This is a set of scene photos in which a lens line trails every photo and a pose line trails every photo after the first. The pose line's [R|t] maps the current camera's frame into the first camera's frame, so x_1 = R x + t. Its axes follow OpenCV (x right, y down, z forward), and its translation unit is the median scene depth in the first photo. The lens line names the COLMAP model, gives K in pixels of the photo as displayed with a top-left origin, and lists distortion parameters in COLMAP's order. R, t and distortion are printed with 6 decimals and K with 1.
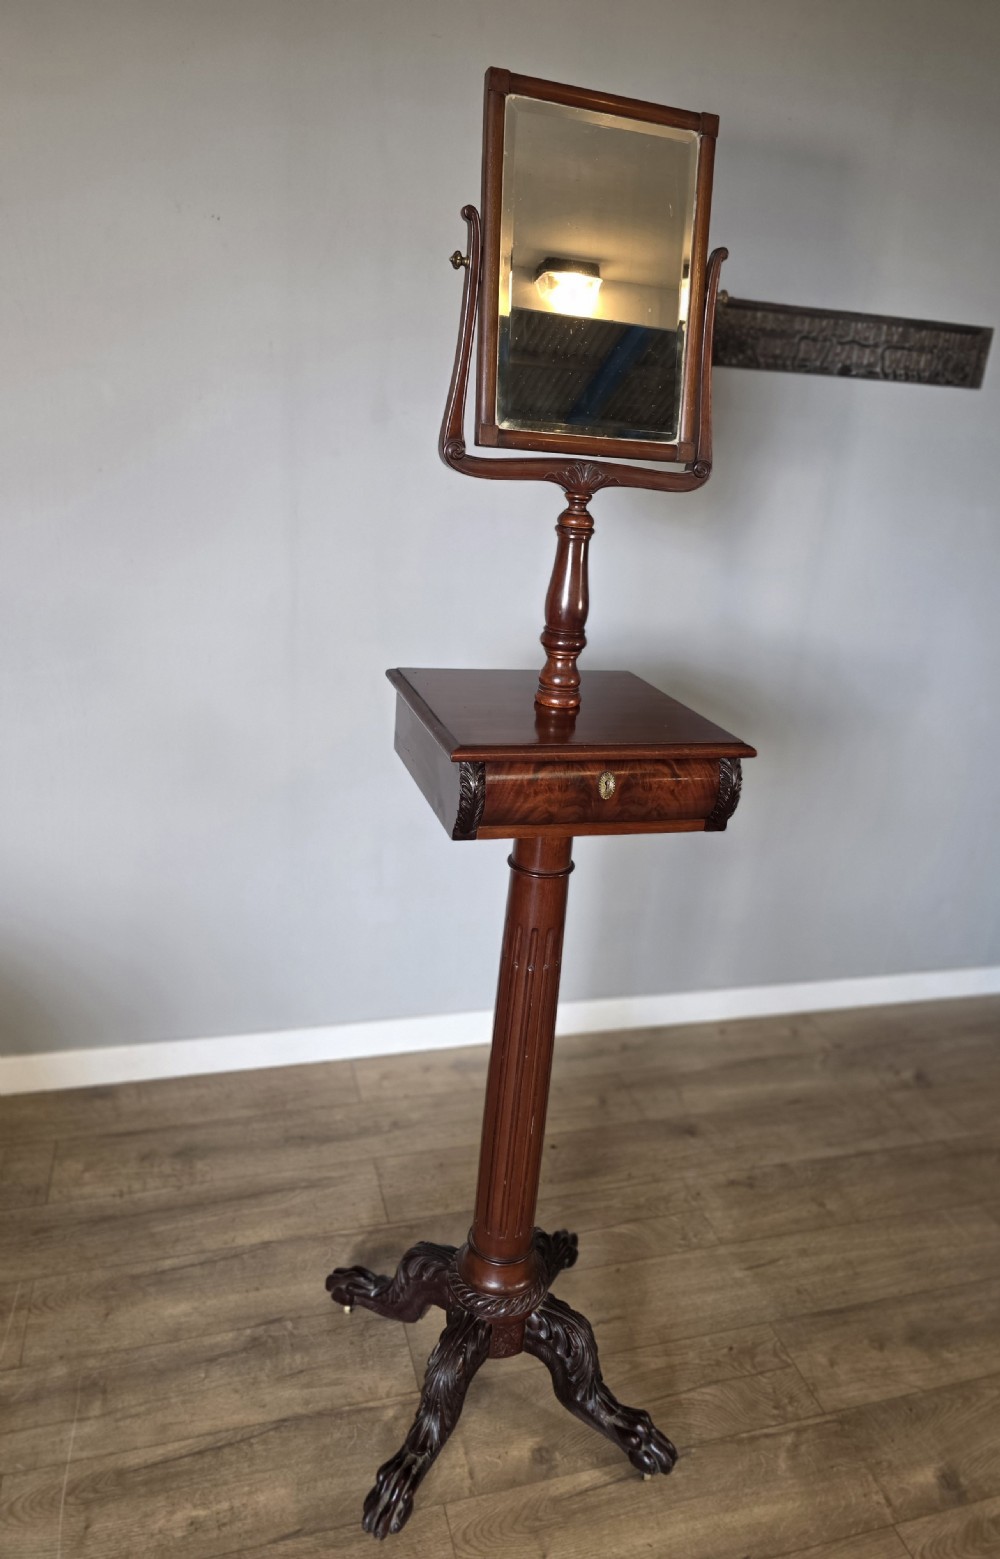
lens RADIAL K [[1061.4, 0, 537.7], [0, 1061.4, 790.1], [0, 0, 1]] dist [0.062290, -0.058694]
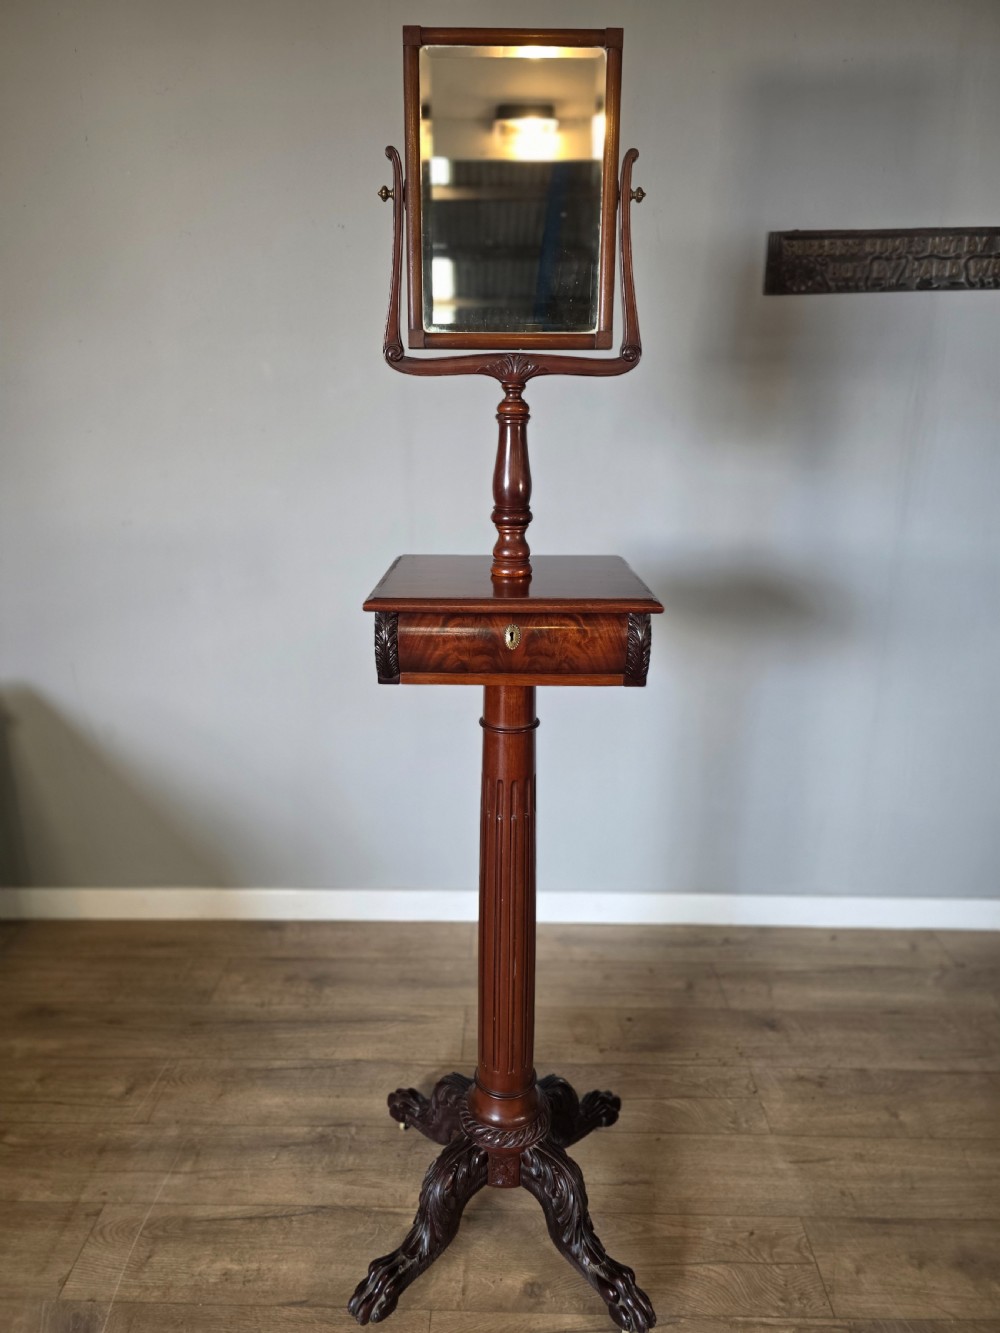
lens RADIAL K [[911.3, 0, 493.2], [0, 911.3, 666.6], [0, 0, 1]] dist [0.059429, -0.057202]
pose [[0.943744, 0.006047, -0.330622, 0.263770], [-0.031121, 0.997019, -0.070598, 0.069085], [0.329209, 0.076916, 0.941119, 0.079285]]
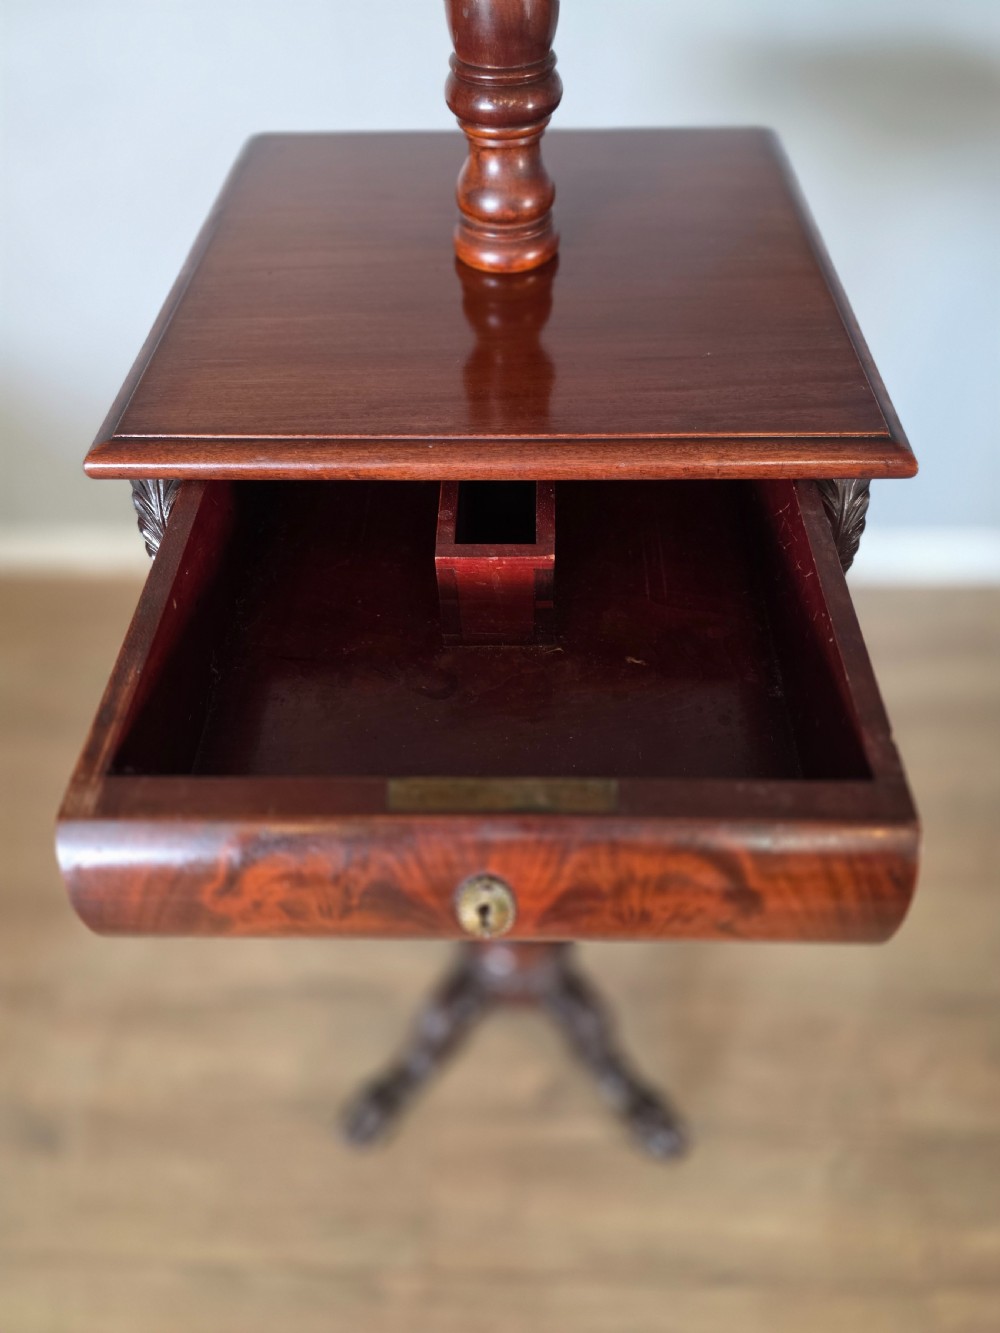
lens RADIAL K [[911.3, 0, 508.9], [0, 911.3, 666.1], [0, 0, 1]] dist [0.059429, -0.057202]
pose [[0.937567, 0.185791, -0.294022, 0.137016], [-0.017227, 0.869138, 0.494270, -0.101454], [0.347377, -0.458346, 0.818076, 0.499218]]
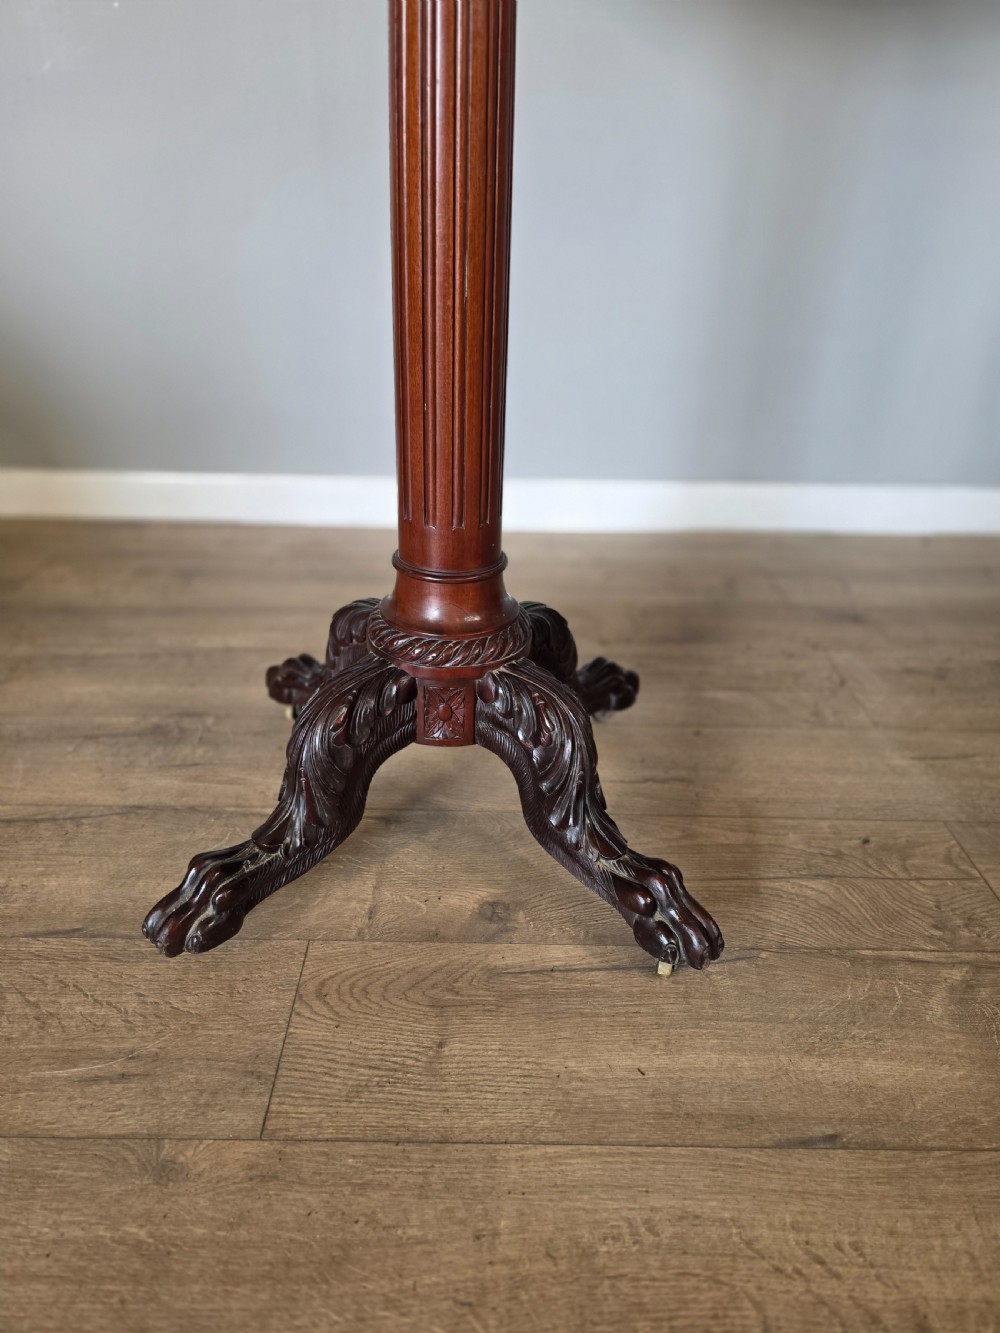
lens RADIAL K [[911.3, 0, 492.3], [0, 911.3, 658.0], [0, 0, 1]] dist [0.059429, -0.057202]
pose [[0.952607, 0.073099, -0.295290, 0.141925], [-0.041367, 0.992811, 0.112321, 0.417753], [0.301377, -0.094783, 0.948782, 0.526515]]
